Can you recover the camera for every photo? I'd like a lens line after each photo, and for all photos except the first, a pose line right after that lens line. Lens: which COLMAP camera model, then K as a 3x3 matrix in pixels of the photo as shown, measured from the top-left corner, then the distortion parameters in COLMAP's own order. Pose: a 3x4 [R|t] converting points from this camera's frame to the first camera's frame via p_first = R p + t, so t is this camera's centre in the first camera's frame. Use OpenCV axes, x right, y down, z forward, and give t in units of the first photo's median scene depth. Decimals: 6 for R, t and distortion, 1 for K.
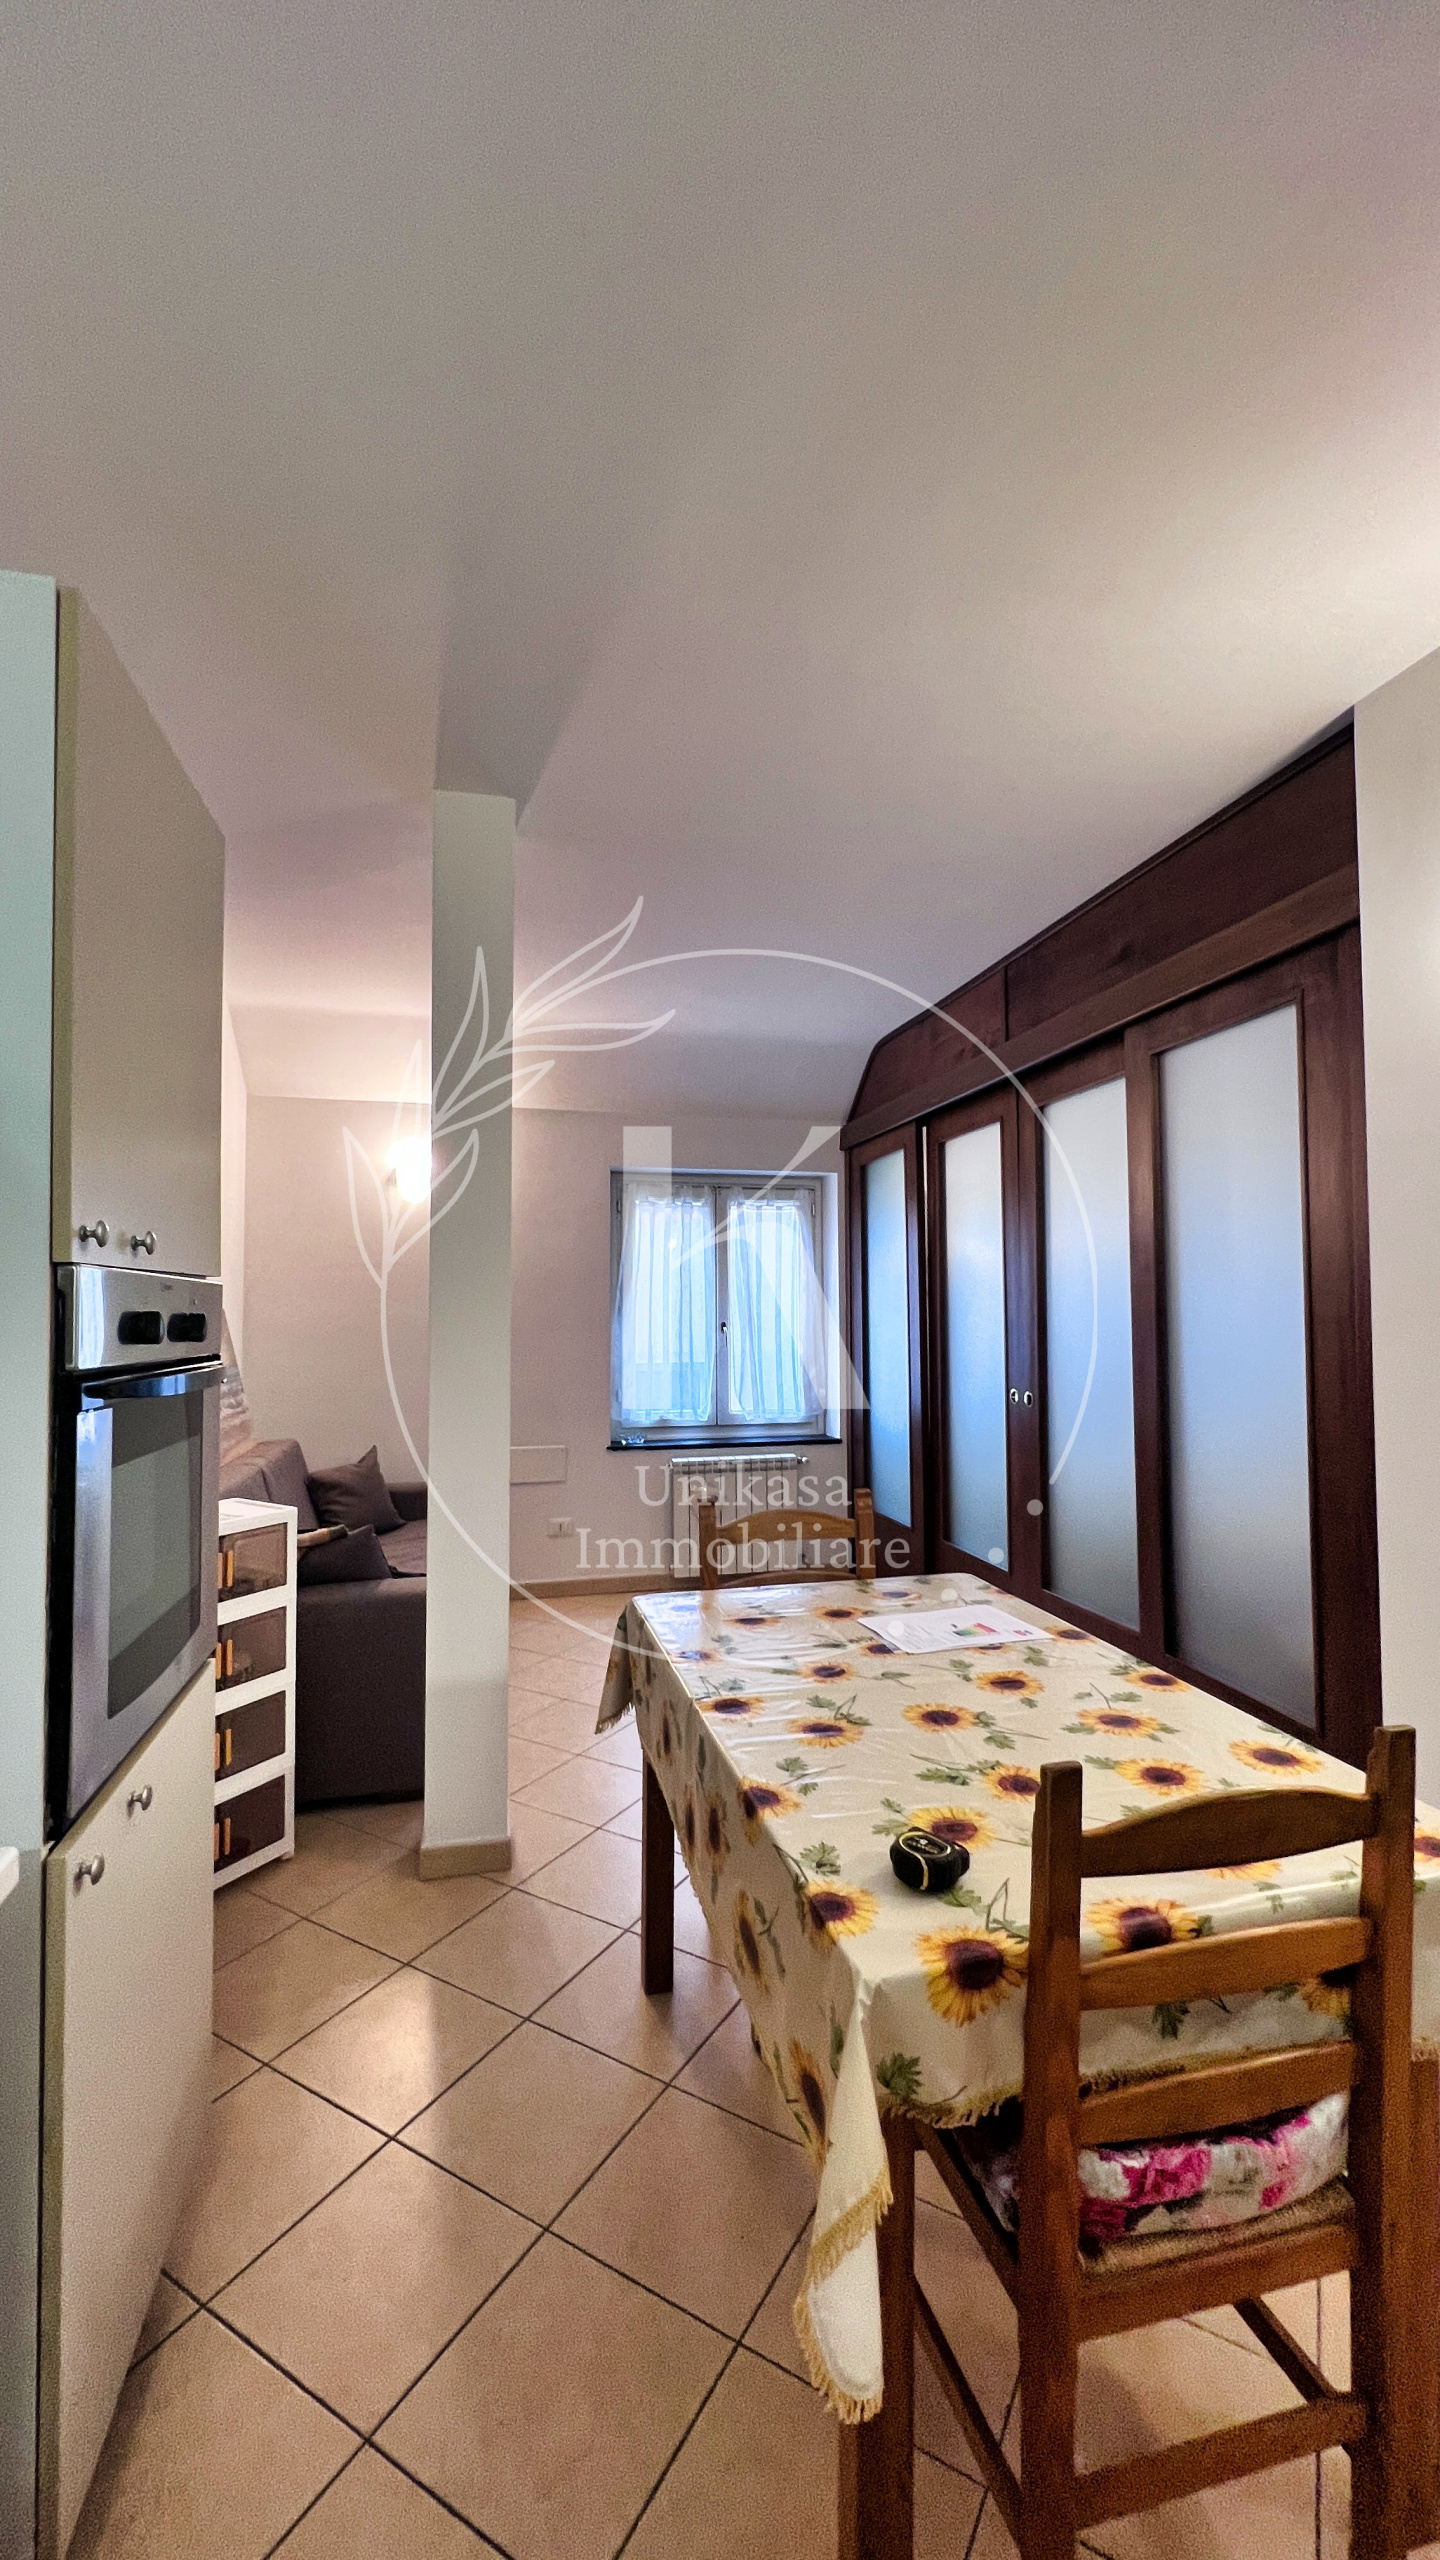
lens RADIAL K [[1023.5, 0, 723.7], [0, 1023.5, 1278.7], [0, 0, 1]] dist [0.002427, -0.001177]
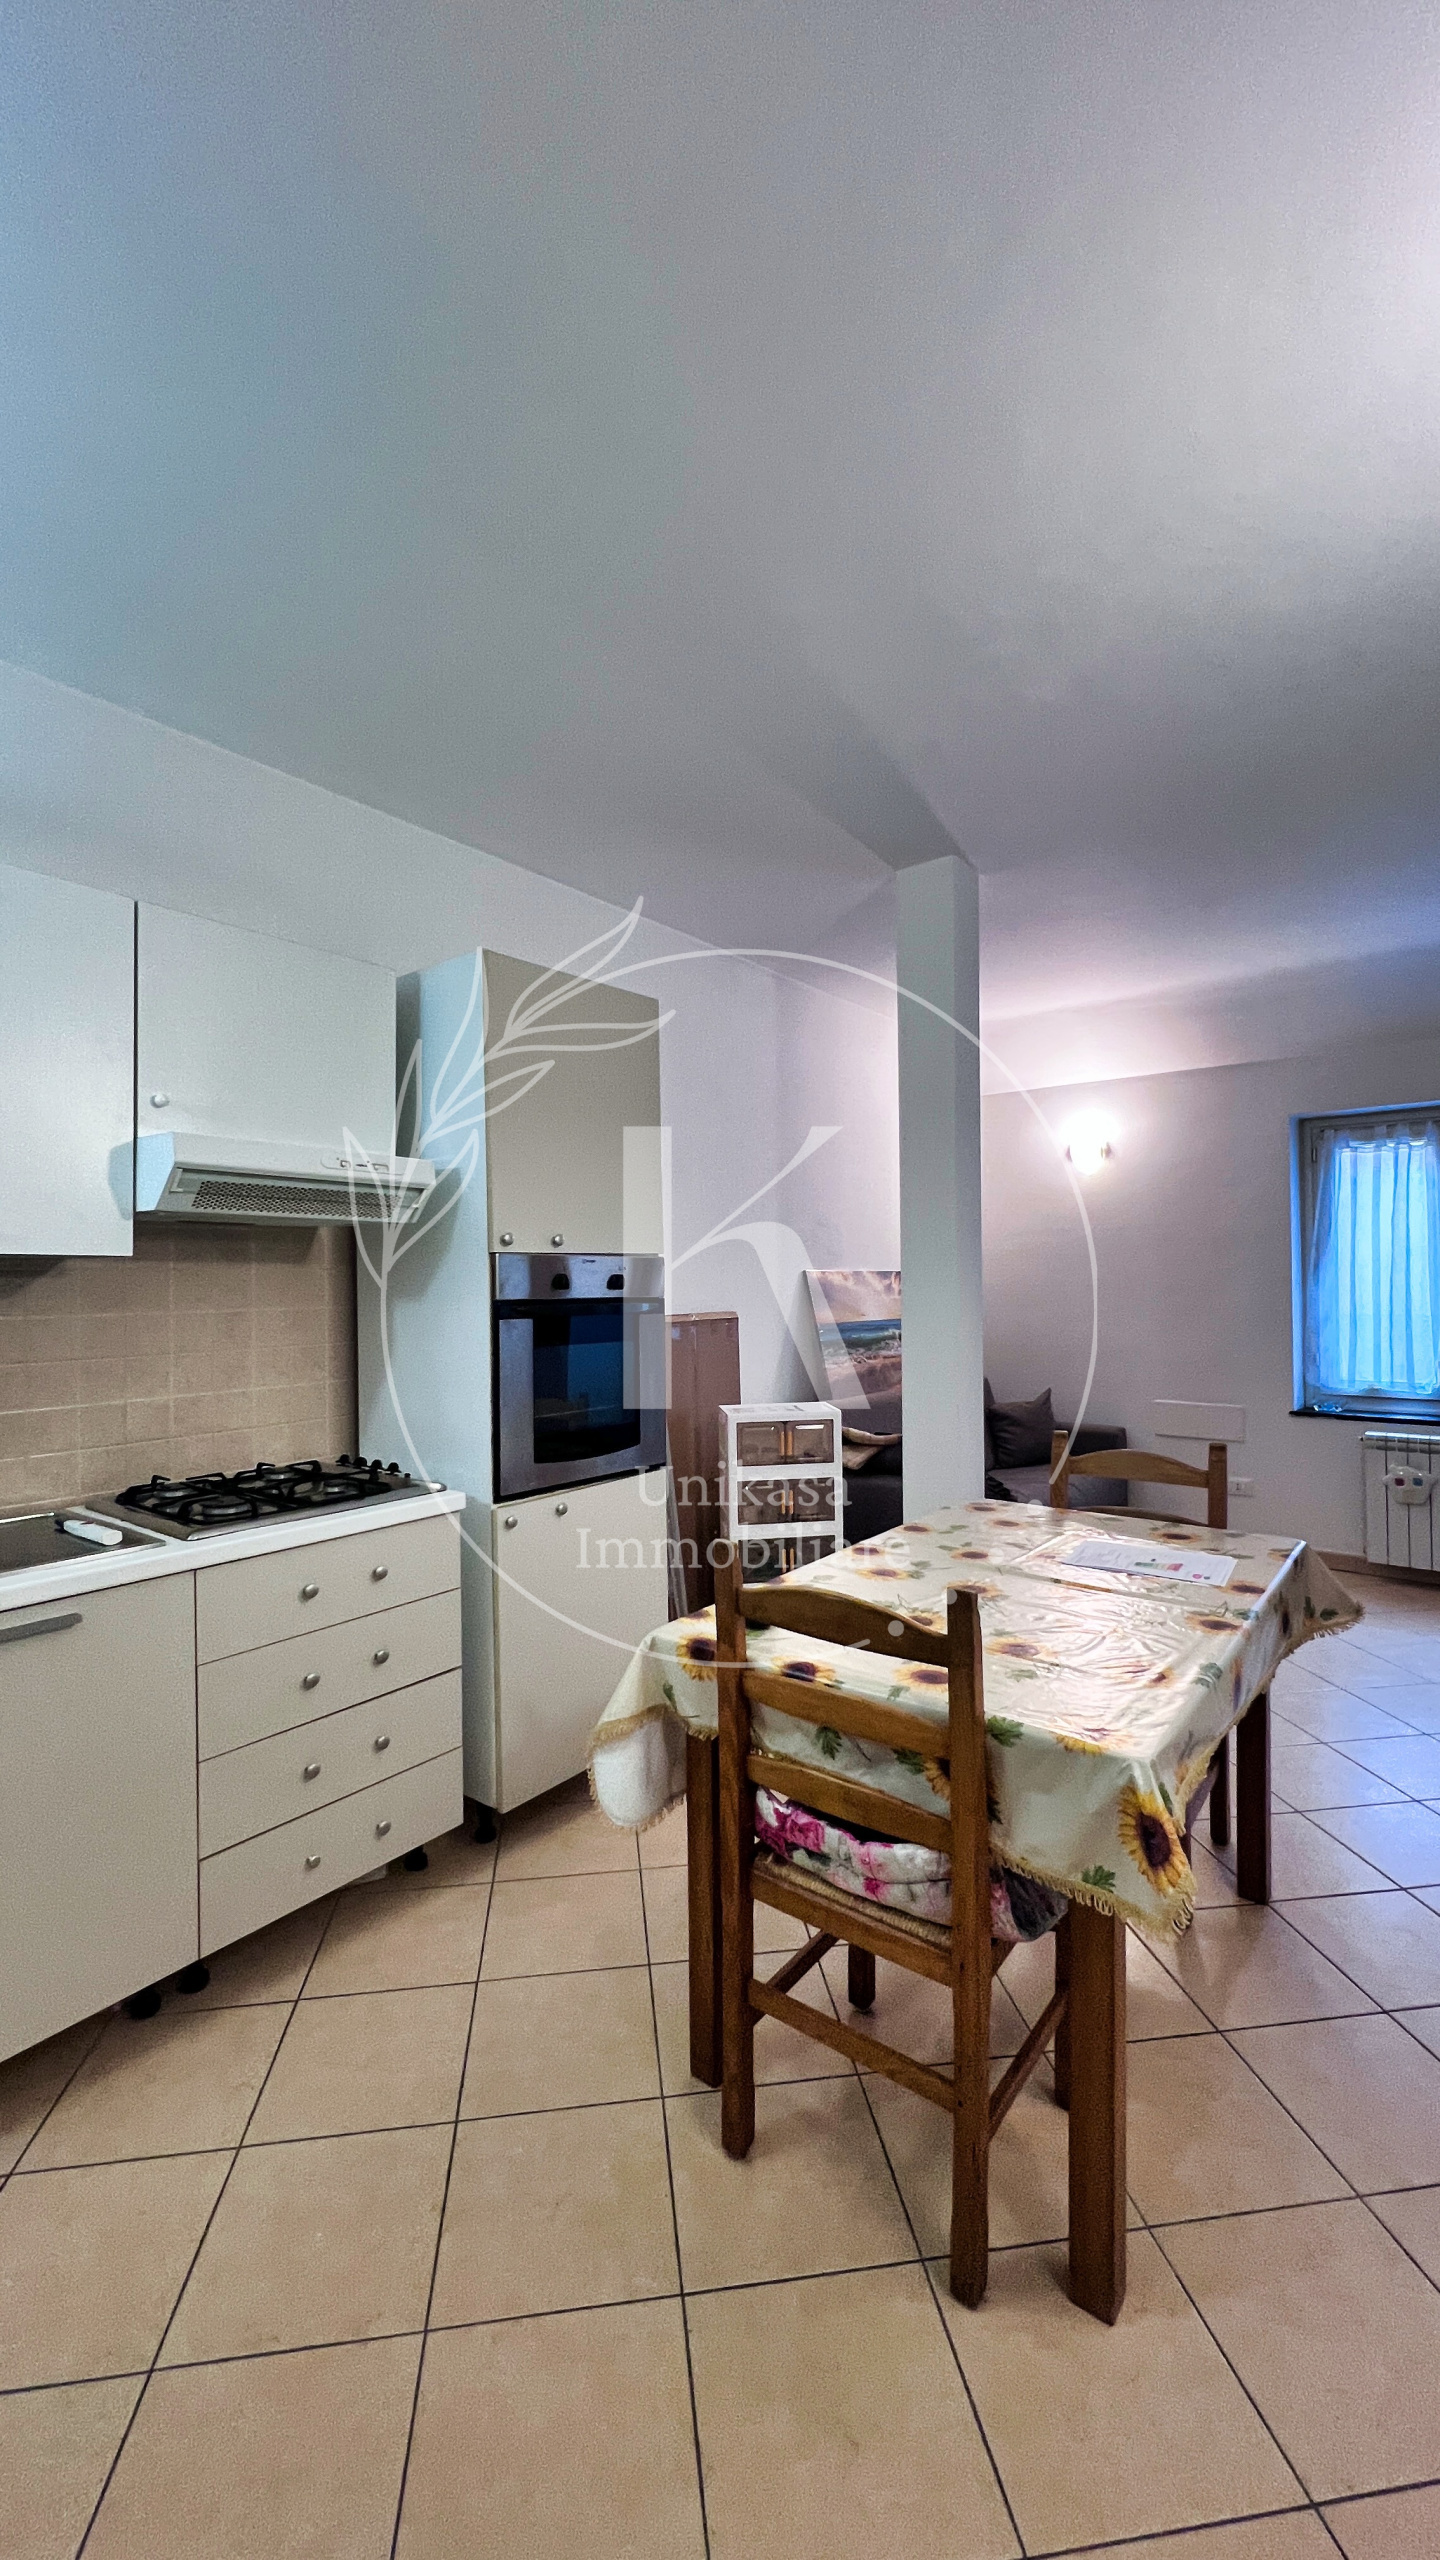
lens RADIAL K [[1023.5, 0, 716.7], [0, 1023.5, 1274.3], [0, 0, 1]] dist [0.002427, -0.001177]
pose [[0.619023, -0.009328, -0.785318, 0.724010], [0.035418, 0.999244, 0.016050, 0.006666], [0.784574, -0.037750, 0.618885, -0.008661]]
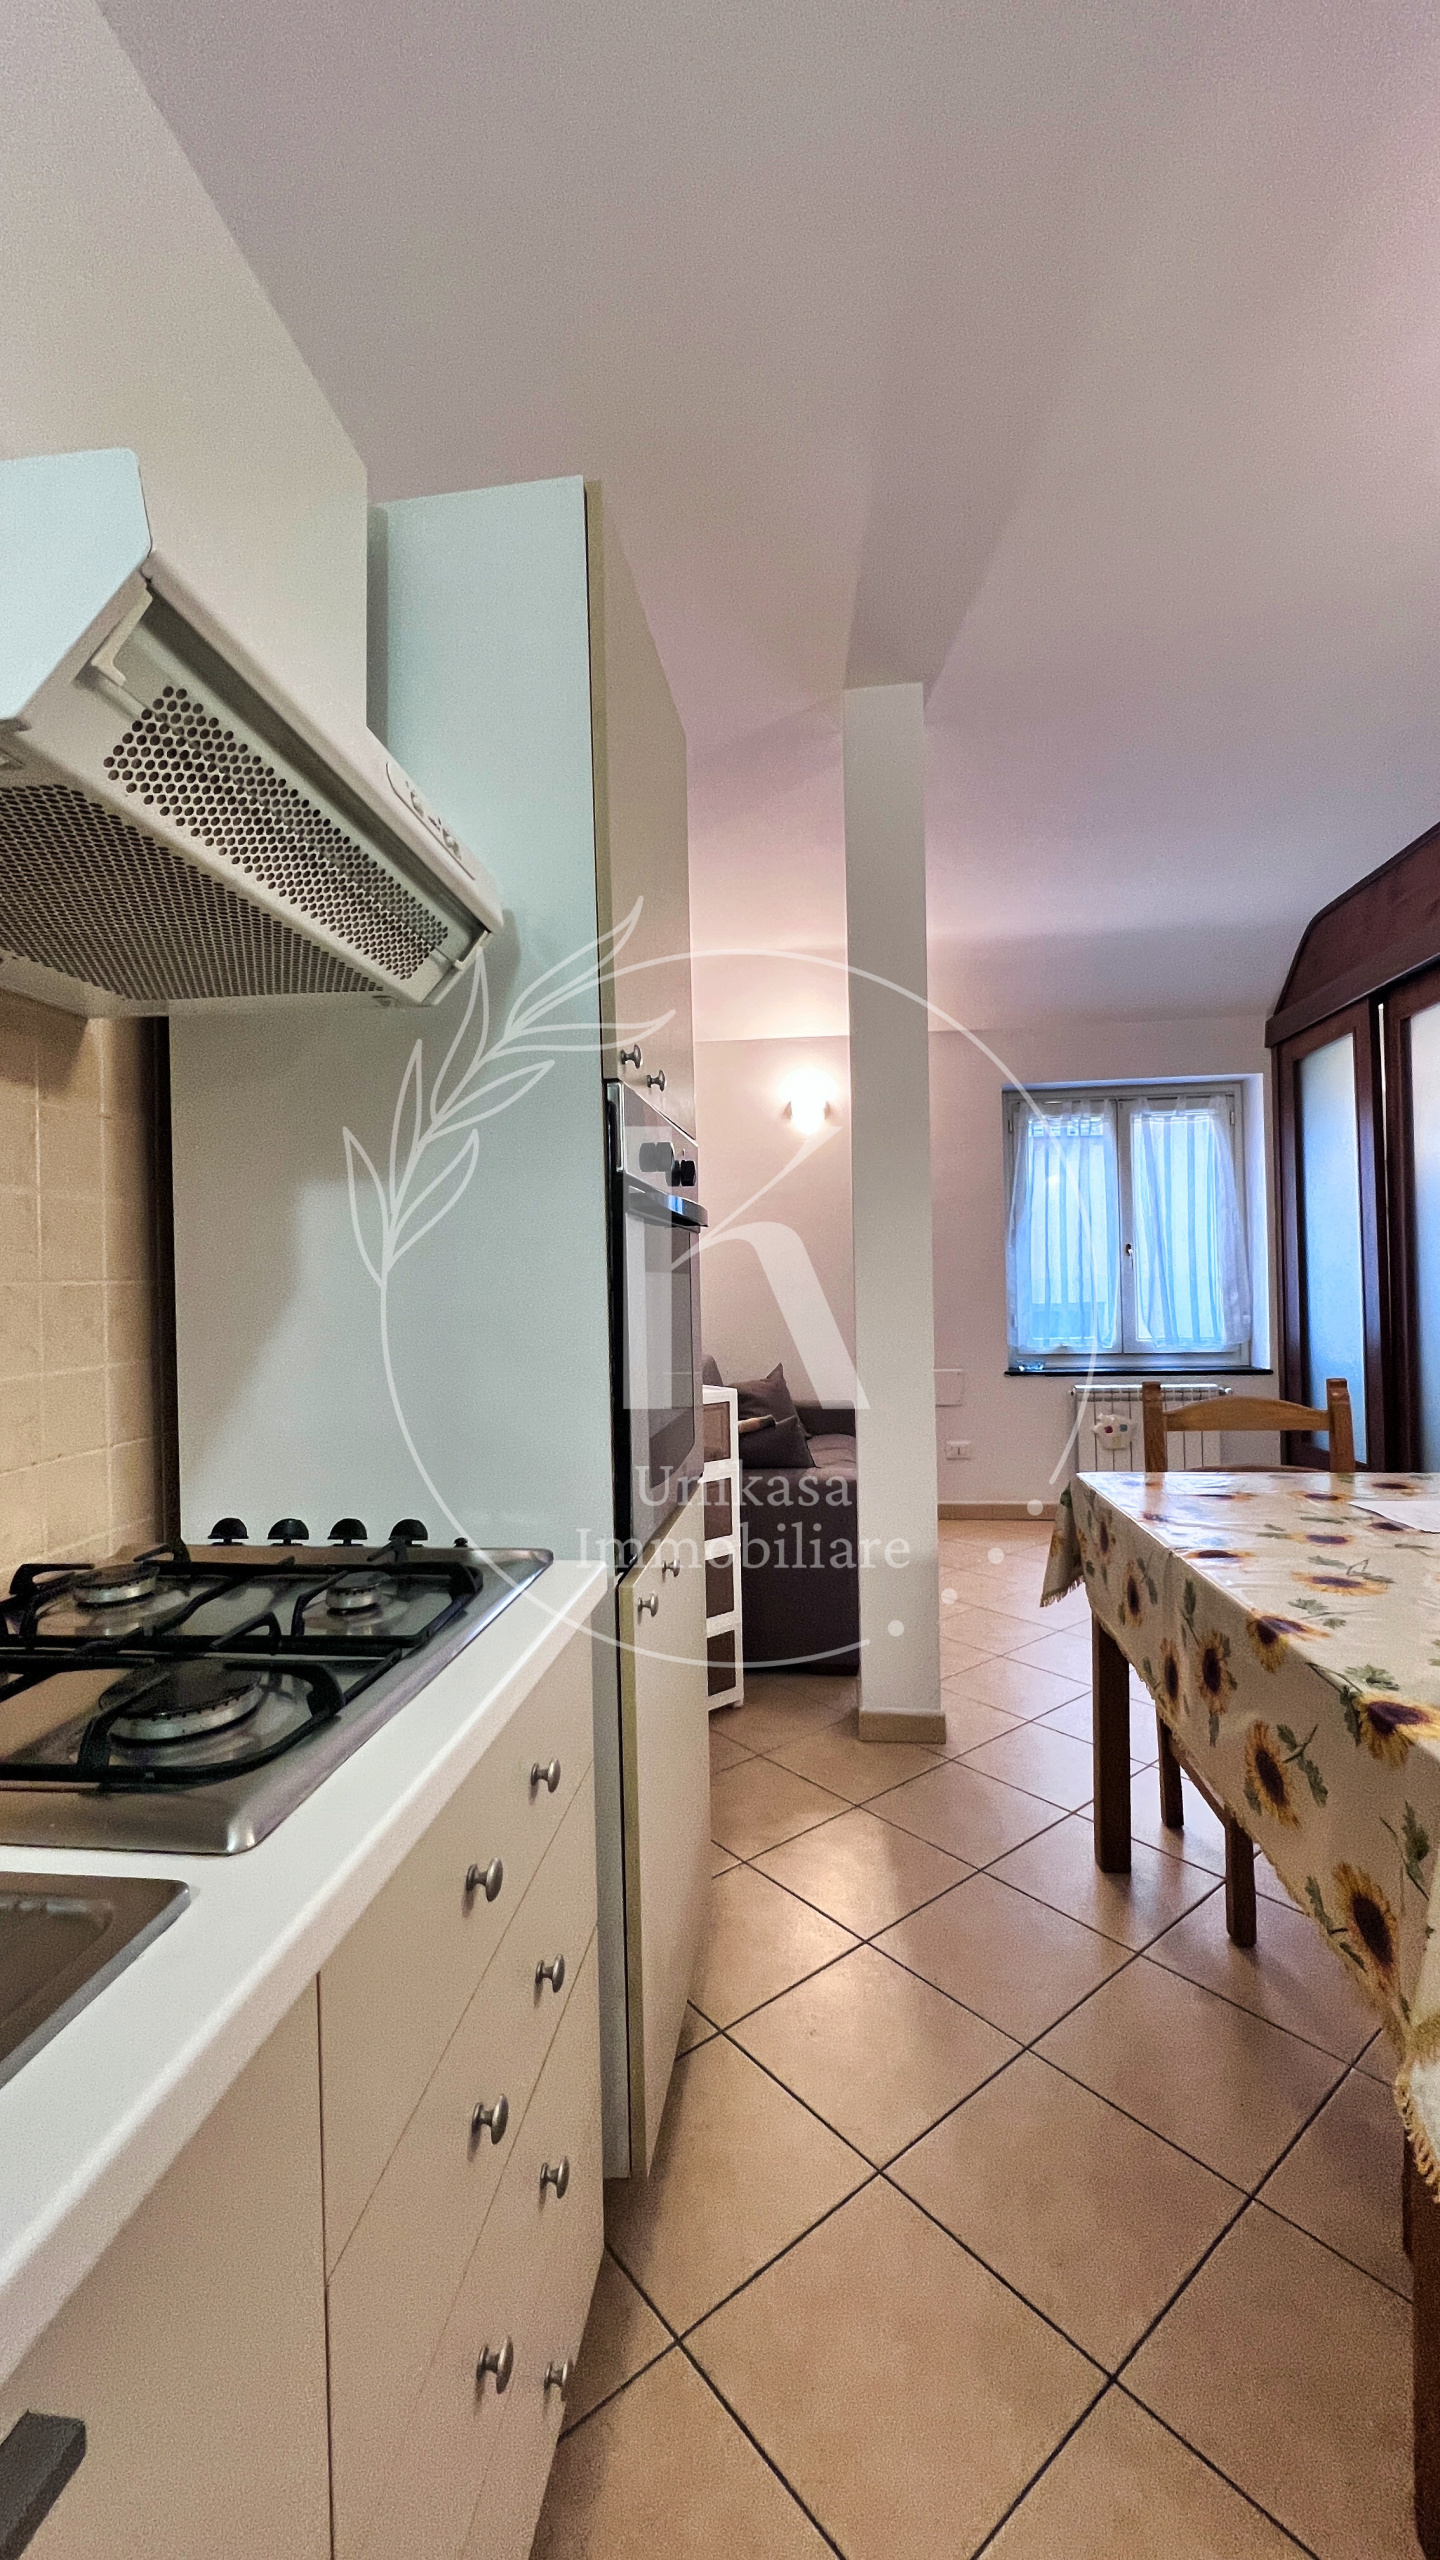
lens RADIAL K [[1023.5, 0, 721.3], [0, 1023.5, 1278.0], [0, 0, 1]] dist [0.002427, -0.001177]
pose [[0.938284, -0.016360, -0.345479, -0.067473], [0.028475, 0.999144, 0.030021, 0.088517], [0.344692, -0.038005, 0.937946, -0.022795]]
